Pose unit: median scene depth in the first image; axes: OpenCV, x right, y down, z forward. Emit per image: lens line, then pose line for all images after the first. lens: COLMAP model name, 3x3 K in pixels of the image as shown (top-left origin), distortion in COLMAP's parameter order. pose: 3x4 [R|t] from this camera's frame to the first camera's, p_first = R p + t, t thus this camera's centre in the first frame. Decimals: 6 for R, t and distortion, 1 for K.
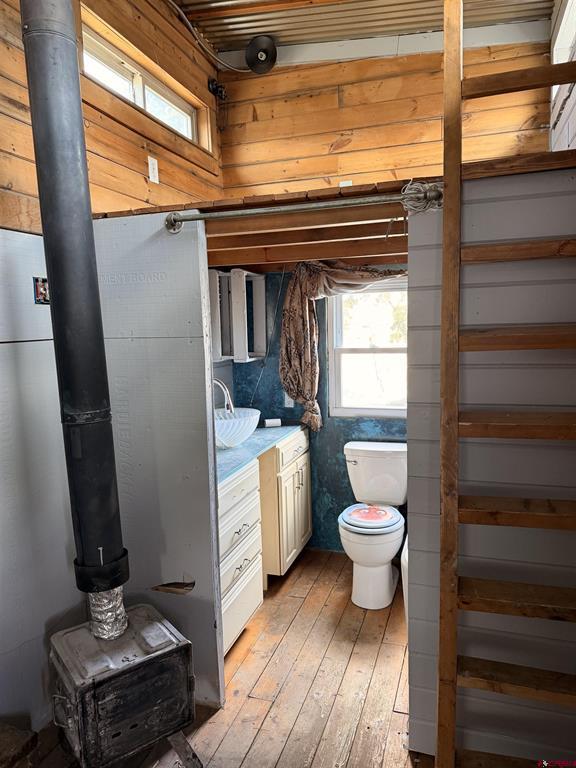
lens RADIAL K [[546.8, 0, 288.0], [0, 546.8, 384.0], [0, 0, 1]] dist [0.193262, -0.338249]
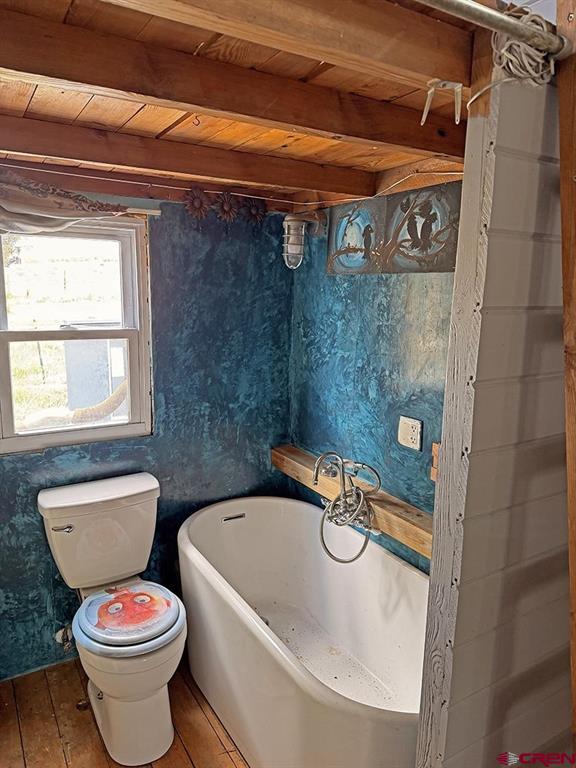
lens RADIAL K [[546.8, 0, 288.0], [0, 546.8, 384.0], [0, 0, 1]] dist [0.193262, -0.338249]
pose [[0.651208, -0.091627, 0.753348, -0.159478], [0.055087, 0.995773, 0.073494, -0.039955], [-0.756898, -0.006360, 0.653502, 0.428799]]
